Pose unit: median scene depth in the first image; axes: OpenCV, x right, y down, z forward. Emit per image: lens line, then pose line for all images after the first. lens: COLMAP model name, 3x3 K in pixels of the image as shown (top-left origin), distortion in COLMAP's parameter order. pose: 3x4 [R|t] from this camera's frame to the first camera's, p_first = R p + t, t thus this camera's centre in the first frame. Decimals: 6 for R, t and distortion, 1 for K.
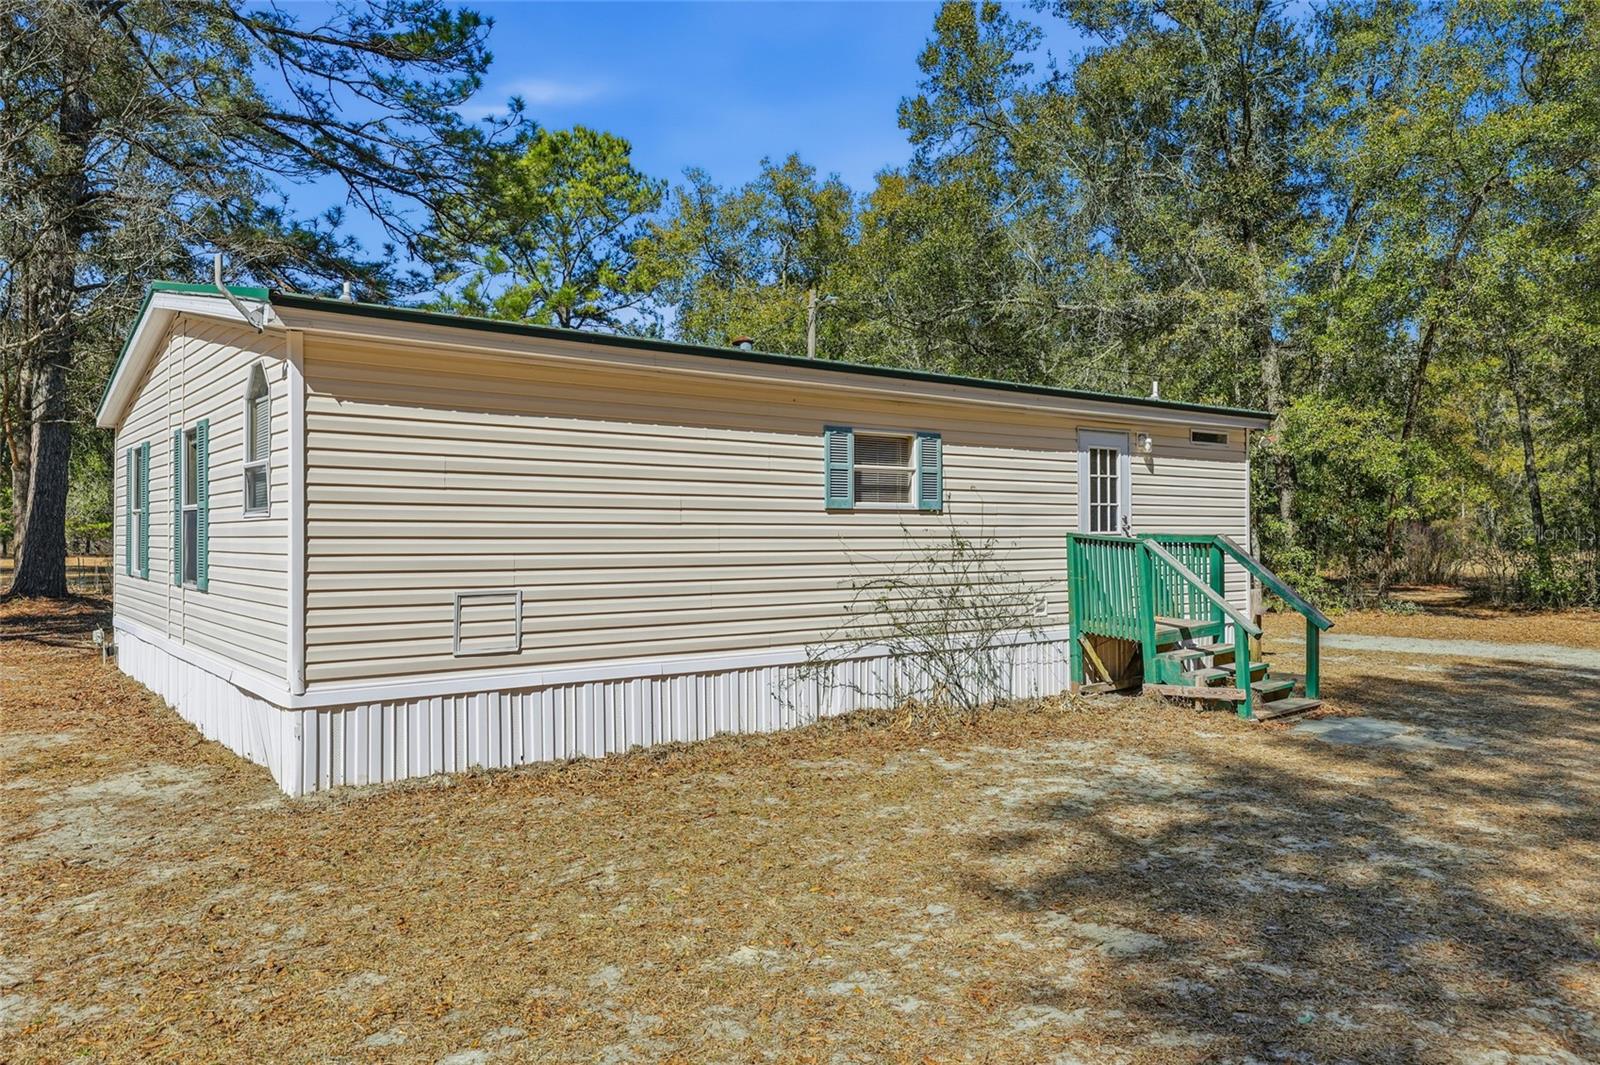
lens RADIAL K [[1132.6, 0, 809.4], [0, 1132.6, 528.6], [0, 0, 1]] dist [0.004219, -0.004929]
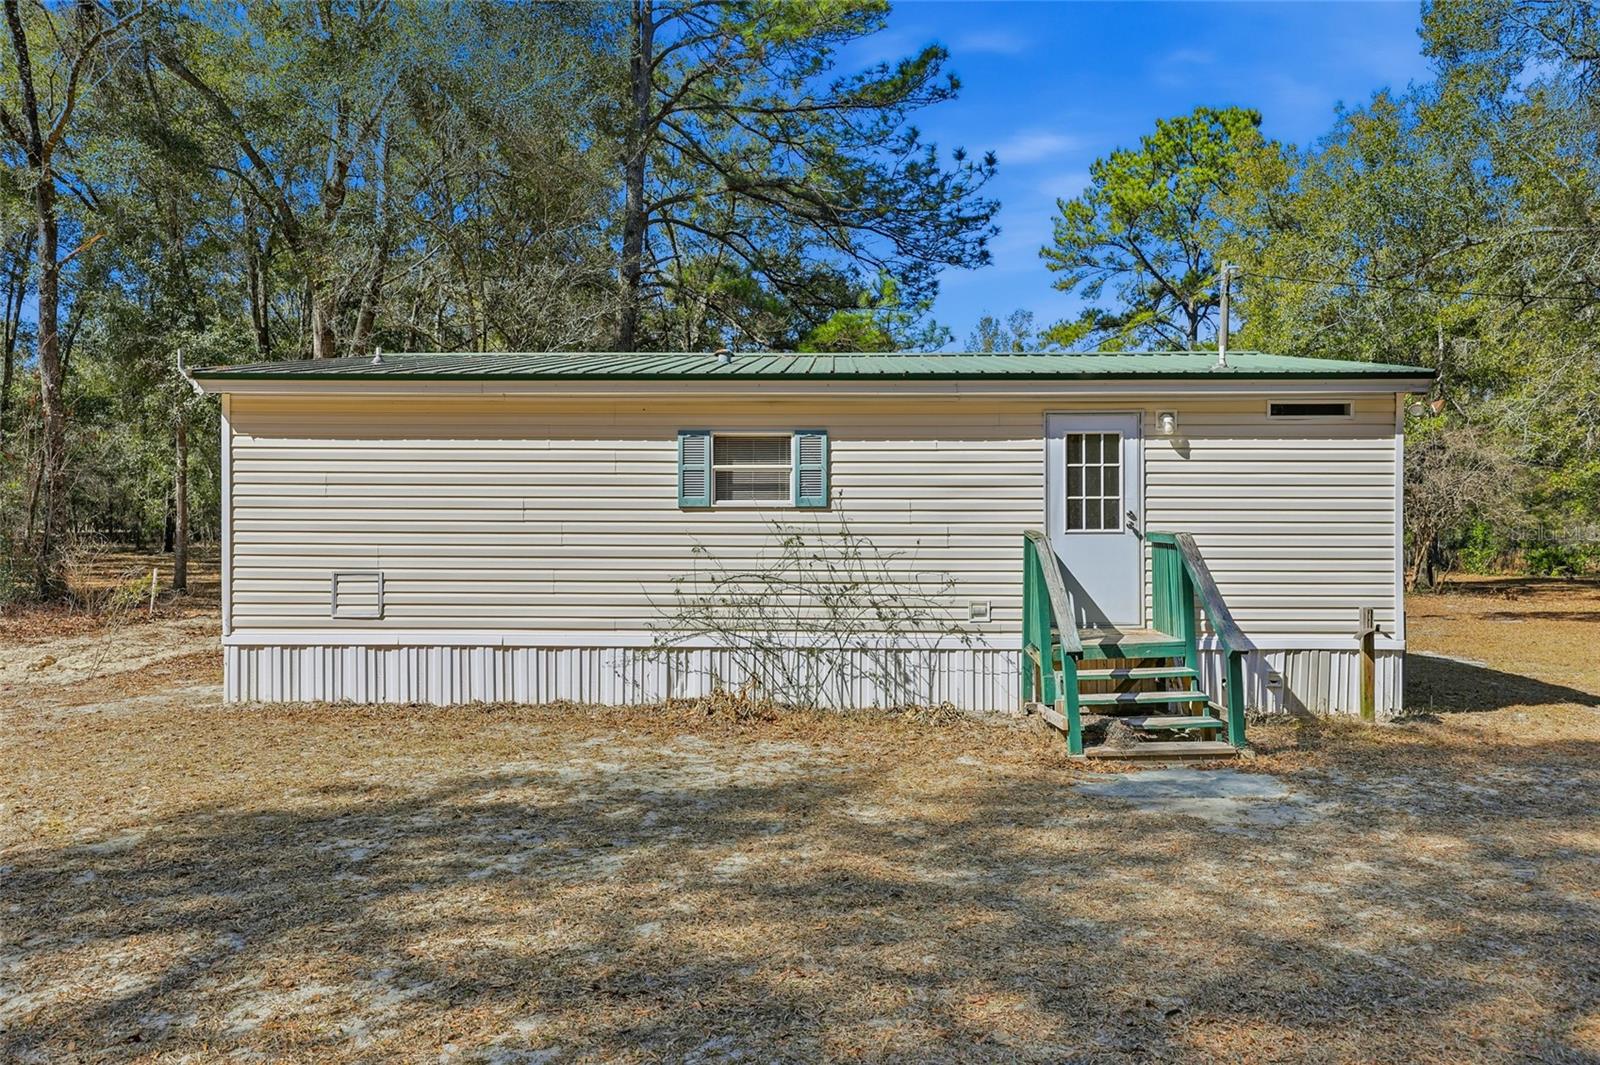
lens RADIAL K [[1132.6, 0, 805.9], [0, 1132.6, 532.7], [0, 0, 1]] dist [0.004219, -0.004929]
pose [[0.771797, 0.003922, -0.635857, 0.757251], [-0.000778, 0.999986, 0.005222, 0.001213], [0.635869, -0.003536, 0.771789, 0.228756]]
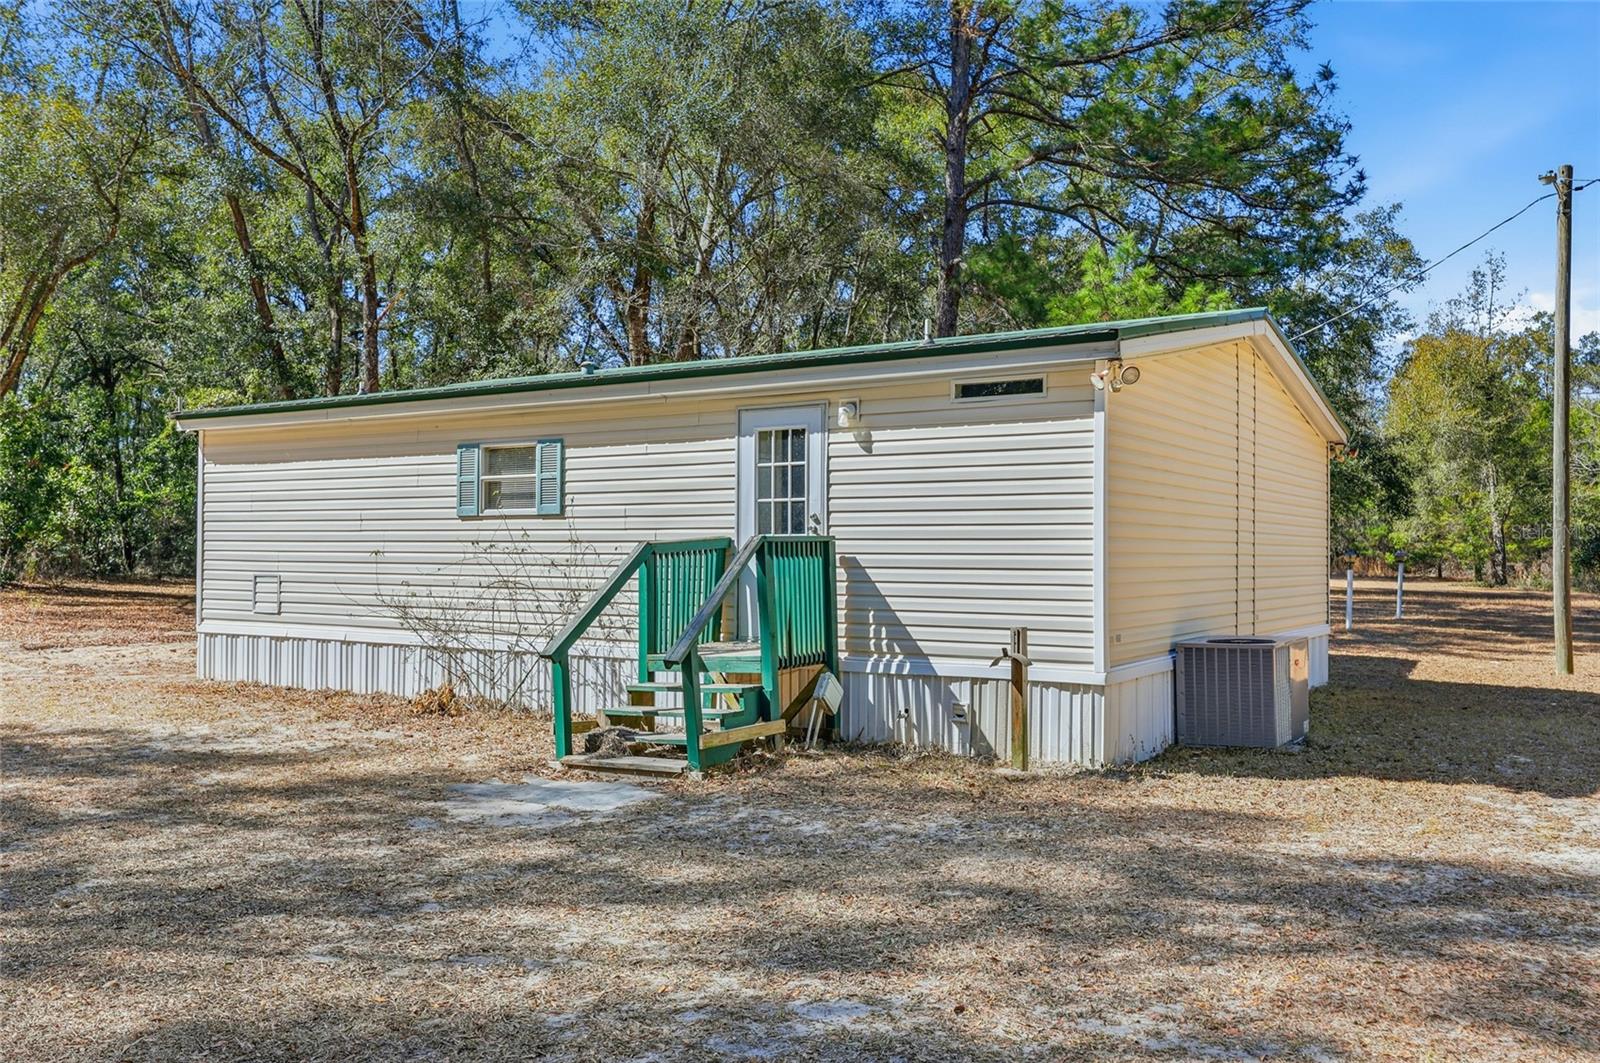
lens RADIAL K [[1322.8, 0, 801.2], [0, 1322.8, 531.1], [0, 0, 1]] dist [0.005426, 0.003854]
pose [[0.329308, -0.015169, -0.944101, 1.334529], [-0.002205, 0.999856, -0.016833, 0.018509], [0.944220, 0.007625, 0.329227, 0.841678]]
